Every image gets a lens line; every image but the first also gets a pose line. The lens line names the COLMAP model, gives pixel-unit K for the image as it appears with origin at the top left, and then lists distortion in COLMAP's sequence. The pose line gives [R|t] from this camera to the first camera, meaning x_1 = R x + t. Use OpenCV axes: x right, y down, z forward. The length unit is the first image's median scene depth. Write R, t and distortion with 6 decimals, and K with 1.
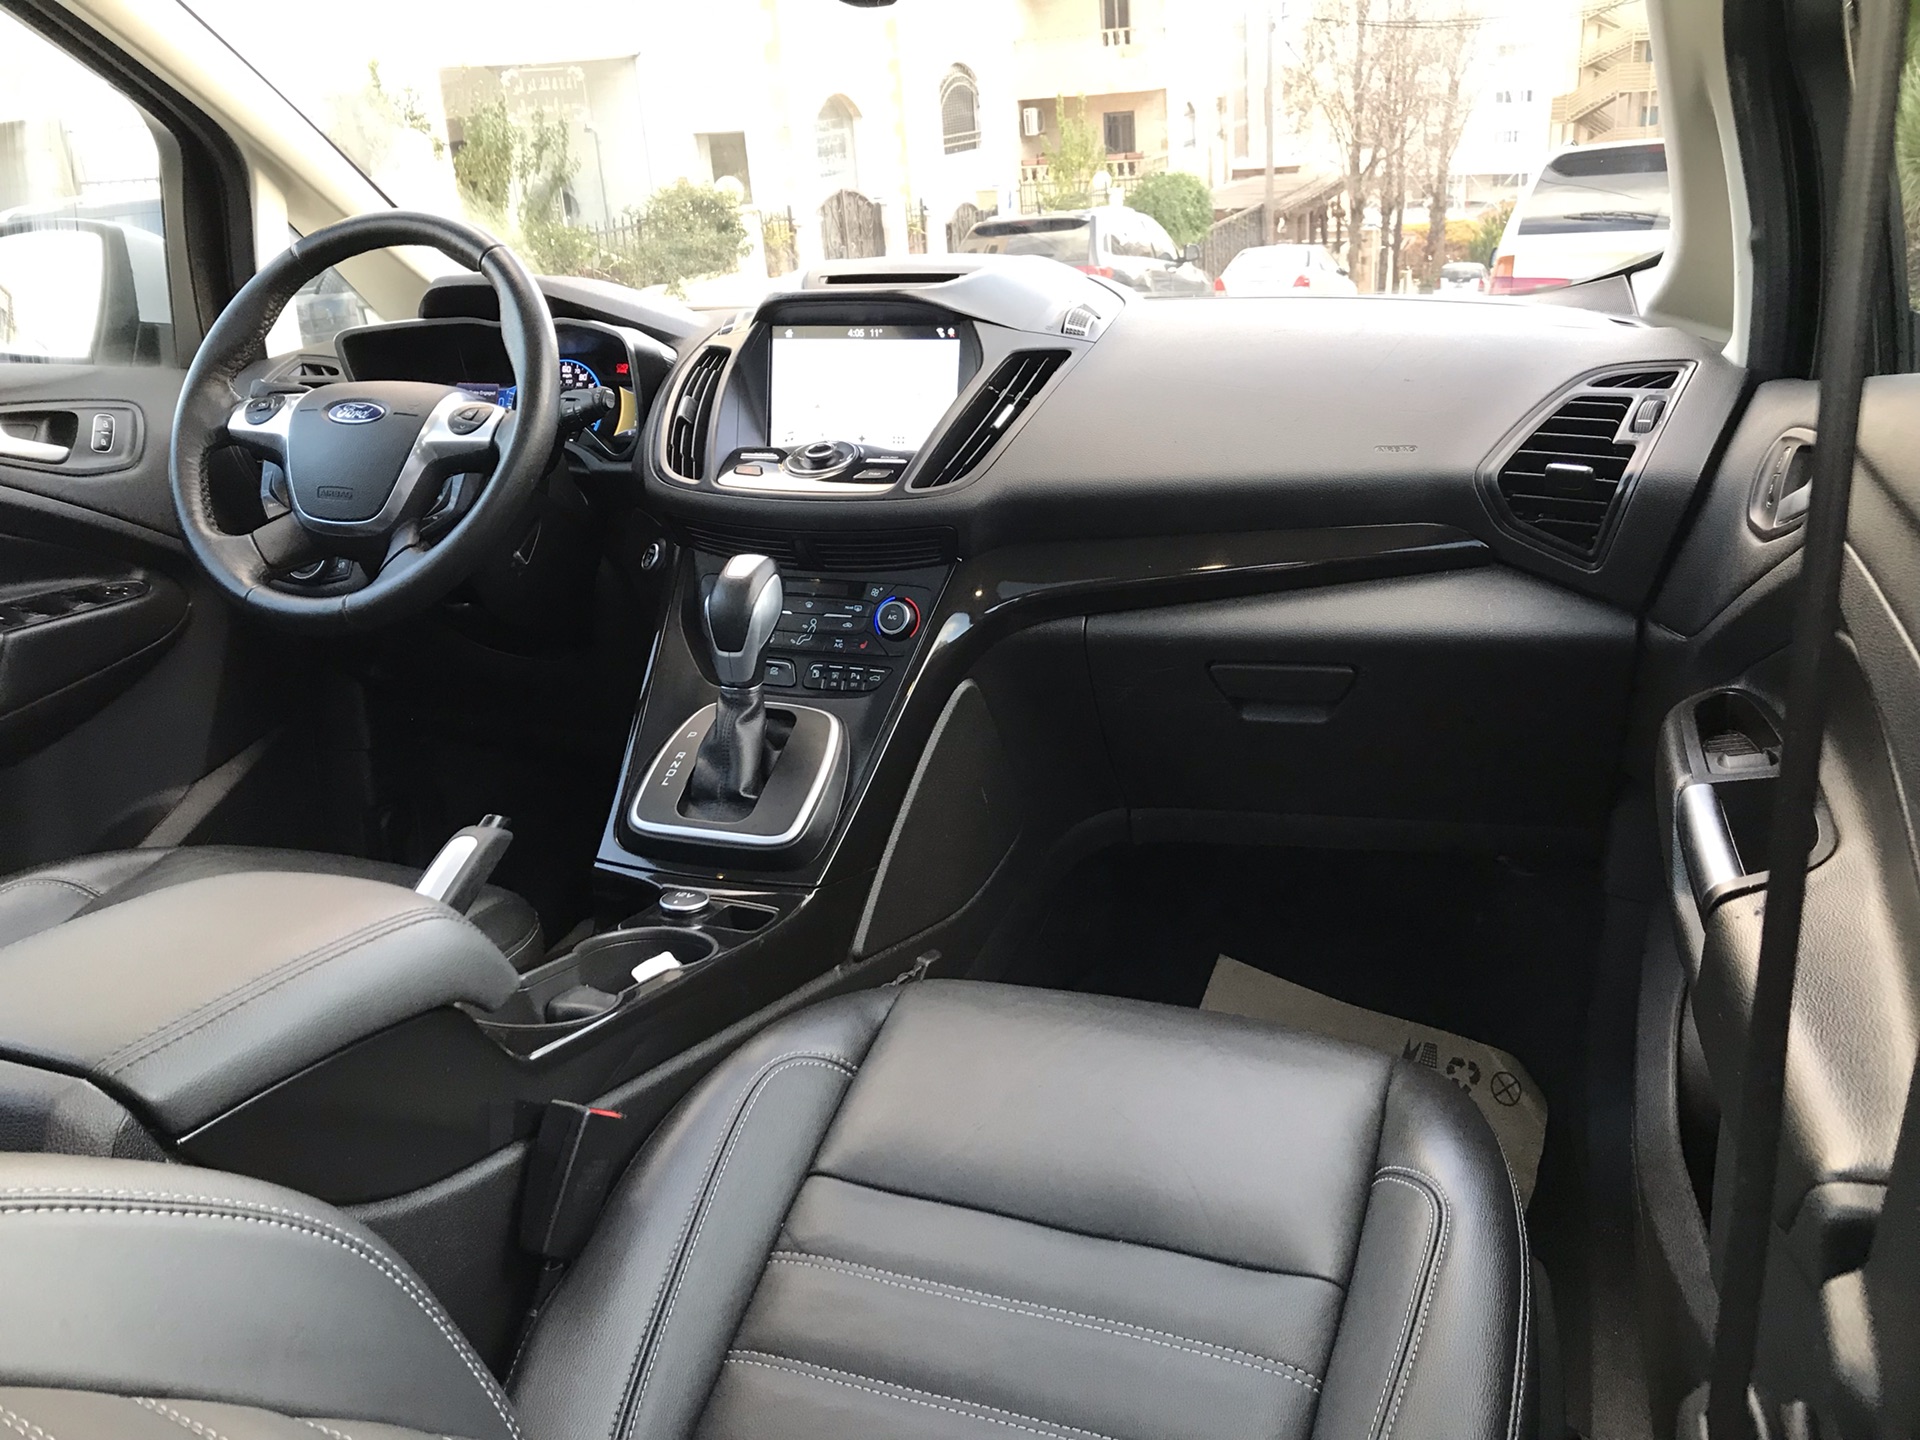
lens RADIAL K [[1569.3, 0, 924.7], [0, 1569.3, 729.5], [0, 0, 1]] dist [0.017257, -0.019320]
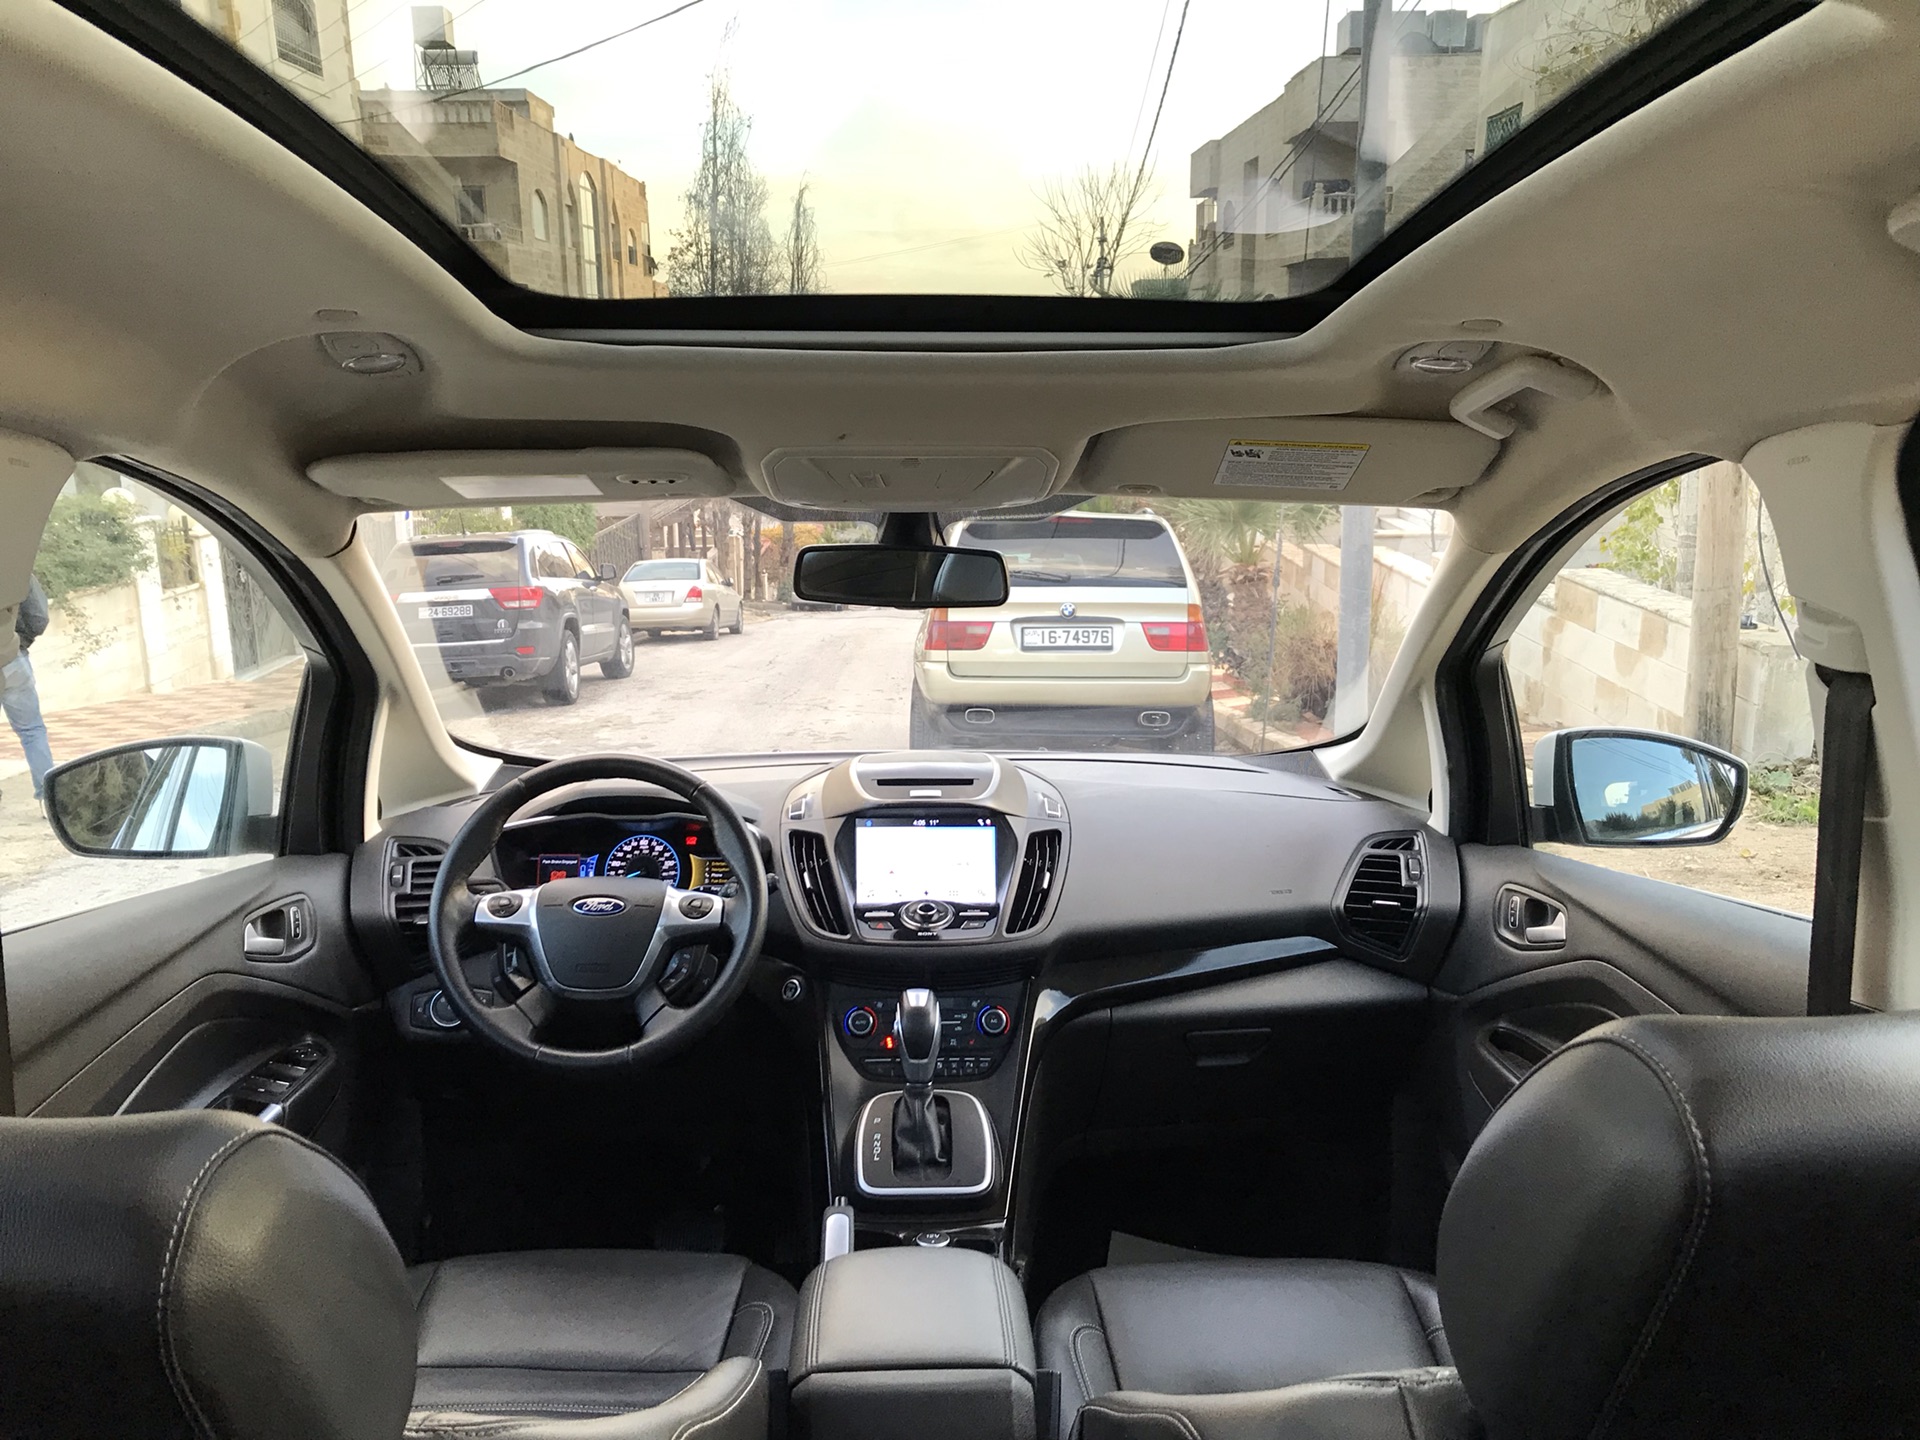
lens RADIAL K [[1569.3, 0, 948.2], [0, 1569.3, 707.0], [0, 0, 1]] dist [0.017257, -0.019320]
pose [[0.916254, -0.019689, 0.400114, -0.595574], [0.096383, 0.980287, -0.172476, -0.102788], [-0.388831, 0.196596, 0.900089, -0.343993]]
